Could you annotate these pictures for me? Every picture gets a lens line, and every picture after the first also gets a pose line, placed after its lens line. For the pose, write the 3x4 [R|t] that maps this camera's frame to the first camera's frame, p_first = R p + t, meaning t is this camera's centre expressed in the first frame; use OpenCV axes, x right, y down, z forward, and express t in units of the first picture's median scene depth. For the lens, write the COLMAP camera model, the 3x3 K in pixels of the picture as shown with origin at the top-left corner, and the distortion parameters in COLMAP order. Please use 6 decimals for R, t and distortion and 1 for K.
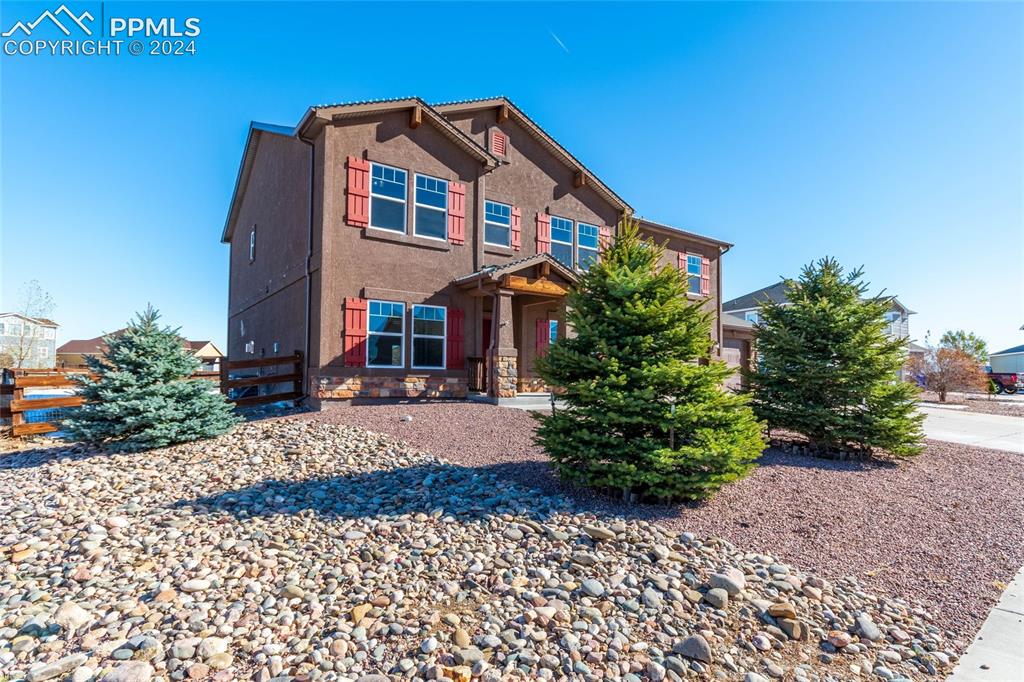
lens RADIAL K [[552.5, 0, 512.0], [0, 552.5, 341.0], [0, 0, 1]] dist [0.000991, 0.000052]
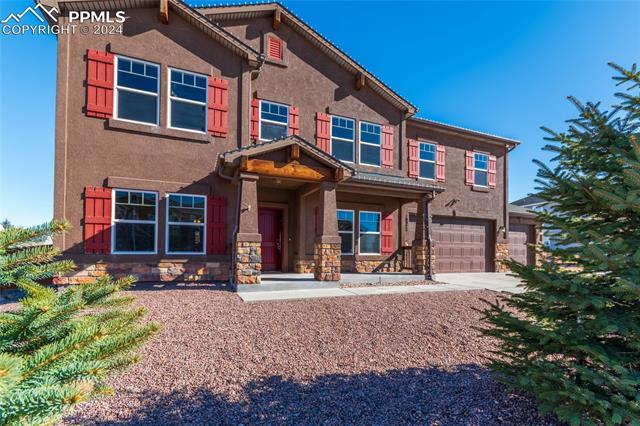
lens RADIAL K [[284.6, 0, 323.3], [0, 284.6, 242.5], [0, 0, 1]] dist [0.002864, 0.000331]
pose [[0.972617, -0.008574, -0.232258, 0.226314], [0.016855, 0.999290, 0.033692, 0.013618], [0.231804, -0.036684, 0.972071, 0.519840]]
